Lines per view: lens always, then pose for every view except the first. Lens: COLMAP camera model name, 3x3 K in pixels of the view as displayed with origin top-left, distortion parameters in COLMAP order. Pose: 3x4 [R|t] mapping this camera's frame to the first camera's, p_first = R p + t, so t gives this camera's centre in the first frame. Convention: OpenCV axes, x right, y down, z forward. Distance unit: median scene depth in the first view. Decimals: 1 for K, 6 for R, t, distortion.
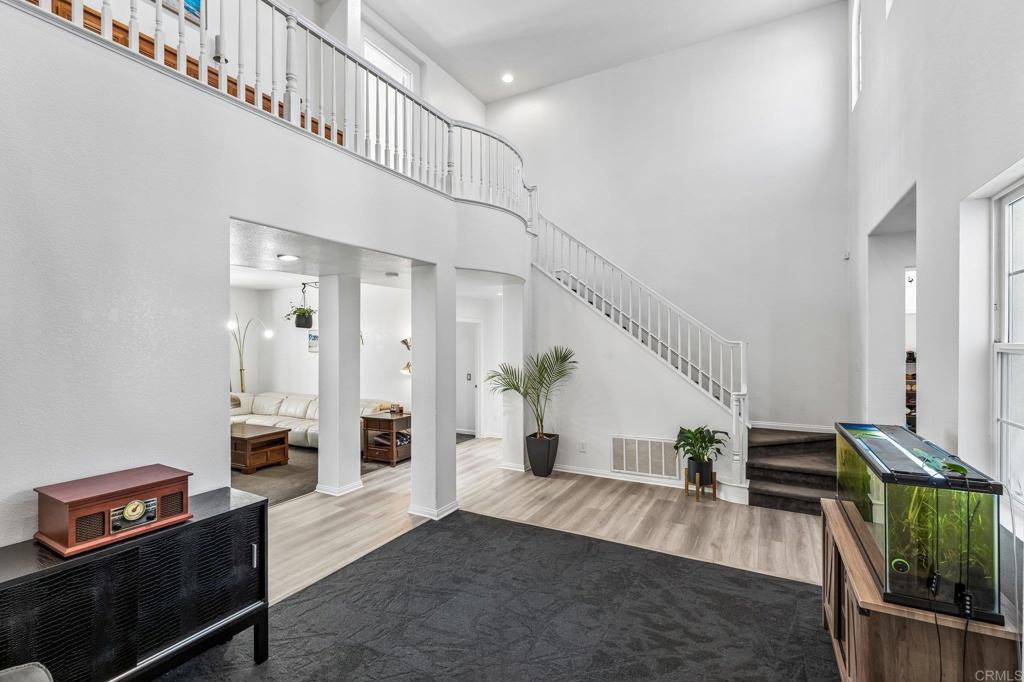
lens RADIAL K [[475.0, 0, 512.0], [0, 475.0, 341.0], [0, 0, 1]] dist [0.000537, 0.000022]
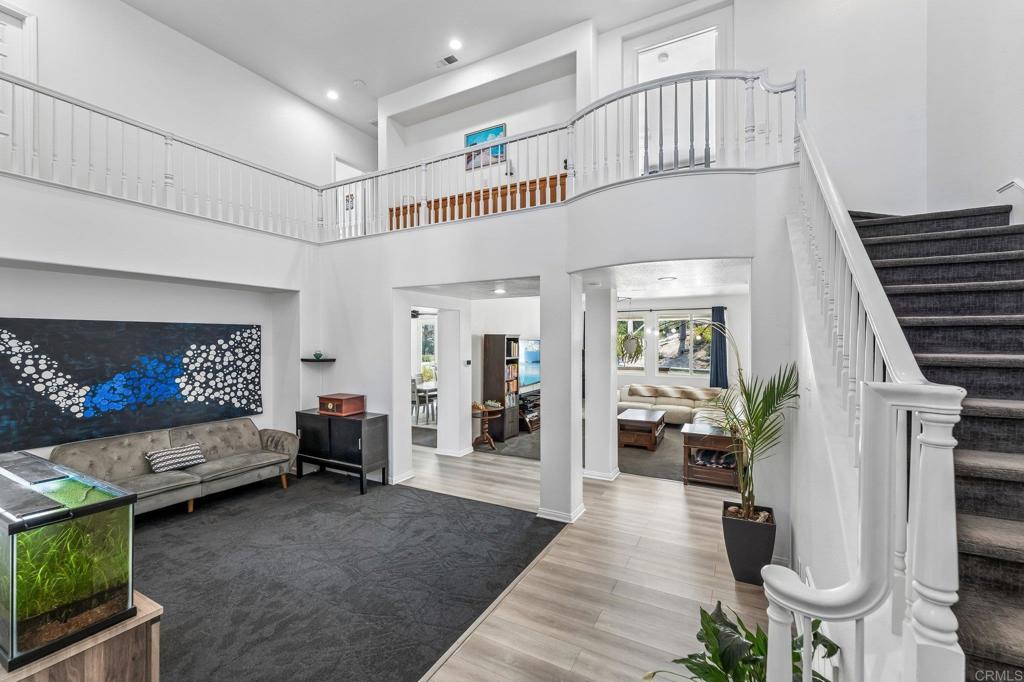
lens RADIAL K [[415.5, 0, 508.2], [0, 415.5, 338.3], [0, 0, 1]] dist [0.002190, 0.000251]
pose [[-0.000710, -0.001922, -0.999998, 0.885732], [0.002829, 0.999994, -0.001924, -0.023816], [0.999996, -0.002830, -0.000704, 1.068159]]
